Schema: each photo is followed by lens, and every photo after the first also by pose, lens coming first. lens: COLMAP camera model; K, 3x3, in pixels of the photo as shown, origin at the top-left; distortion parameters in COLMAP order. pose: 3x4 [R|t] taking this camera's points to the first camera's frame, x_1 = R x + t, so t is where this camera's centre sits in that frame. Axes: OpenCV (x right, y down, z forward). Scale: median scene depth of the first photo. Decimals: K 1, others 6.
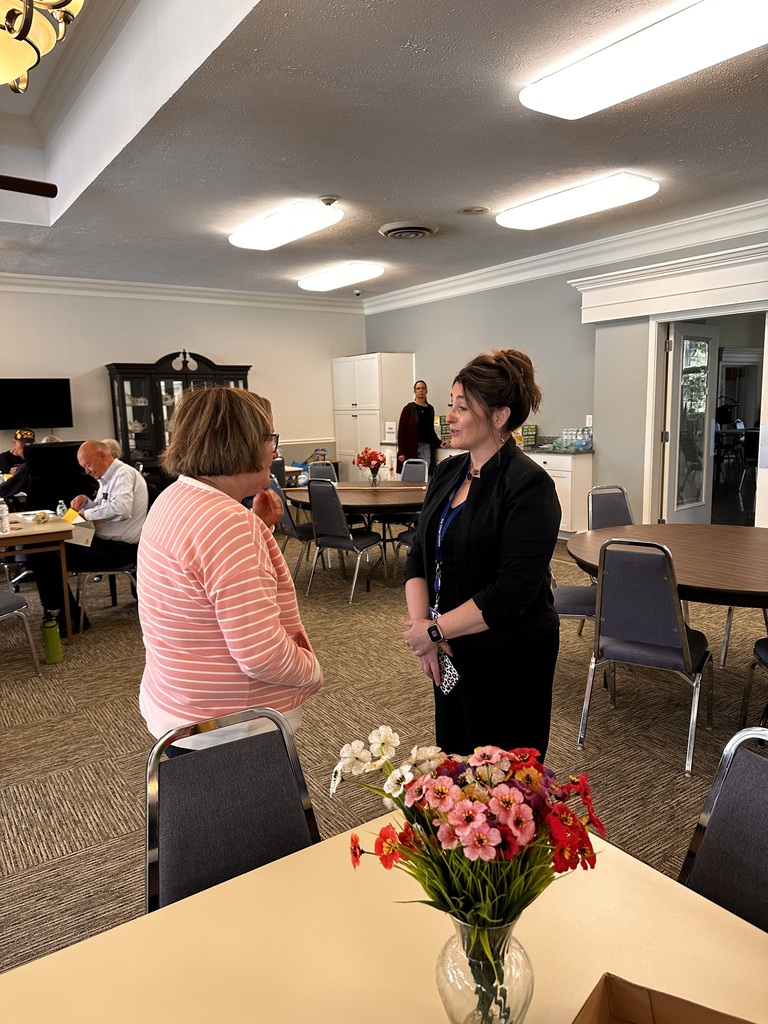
lens RADIAL K [[729.0, 0, 384.2], [0, 729.0, 512.3], [0, 0, 1]] dist [0.052447, 0.001081]
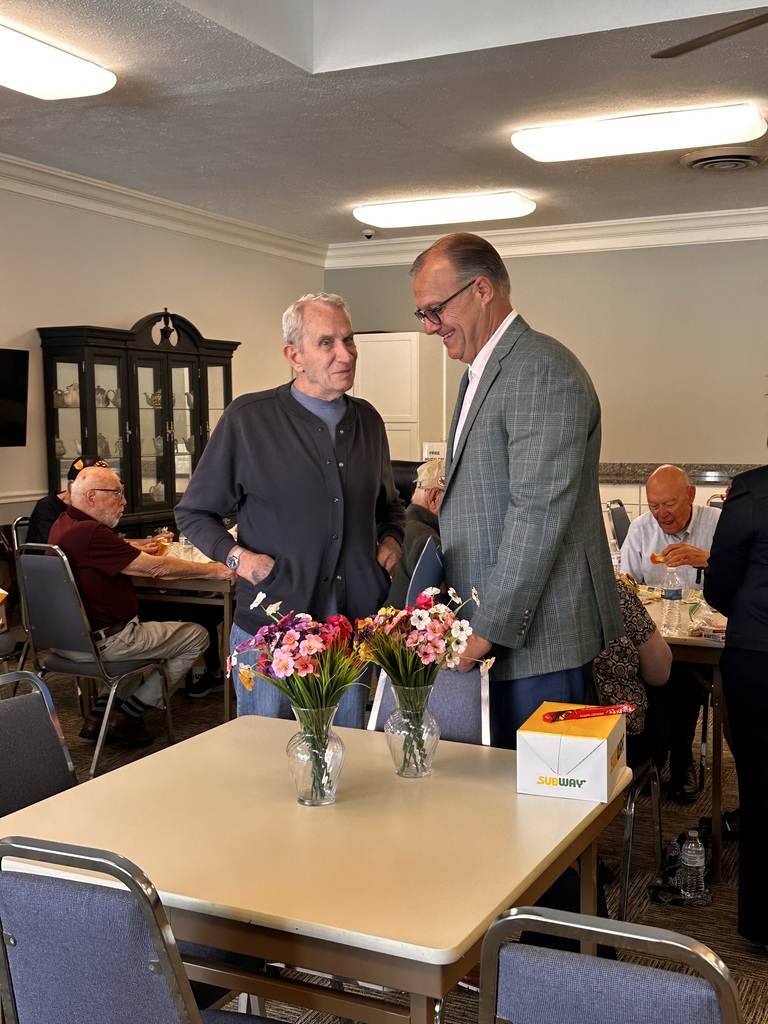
lens RADIAL K [[1180.4, 0, 381.9], [0, 1180.4, 513.4], [0, 0, 1]] dist [0.141943, 0.000000]
pose [[0.874835, -0.024652, 0.483794, -0.595772], [0.058411, 0.996786, -0.054831, -0.007849], [-0.480887, 0.076227, 0.873462, 0.147780]]
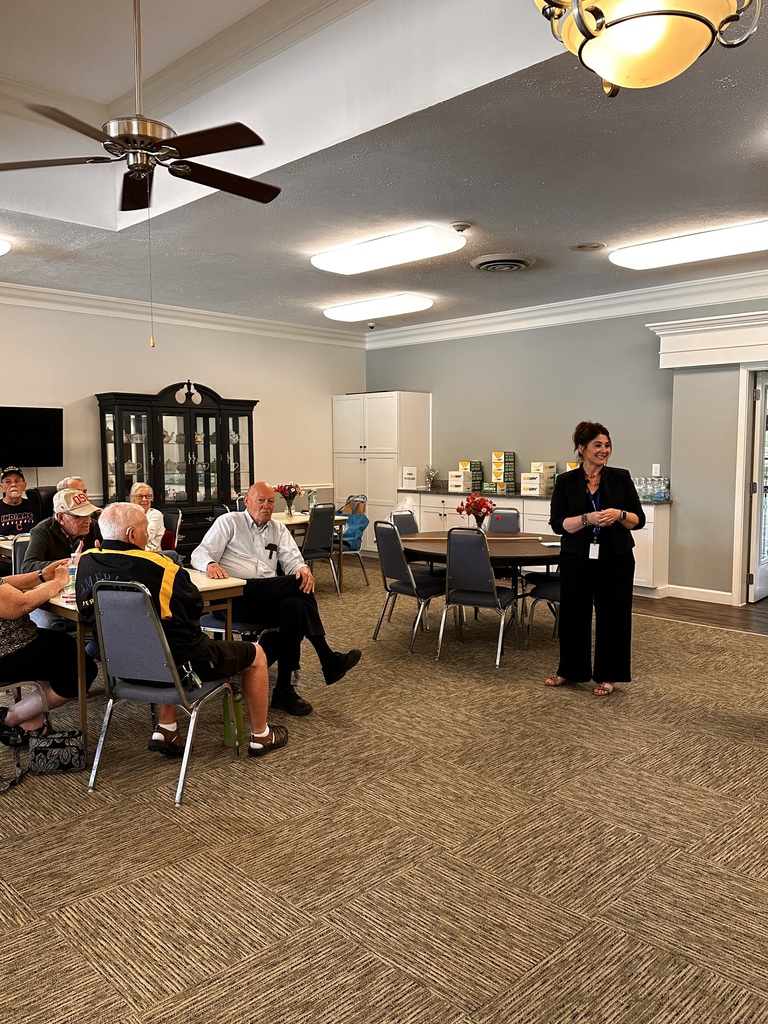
lens RADIAL K [[811.6, 0, 386.5], [0, 811.6, 512.4], [0, 0, 1]] dist [0.023057, -0.009253]
pose [[0.986301, 0.010592, 0.164614, -0.207125], [0.001132, 0.997478, -0.070965, 0.003733], [-0.164950, 0.070179, 0.983802, 0.023623]]
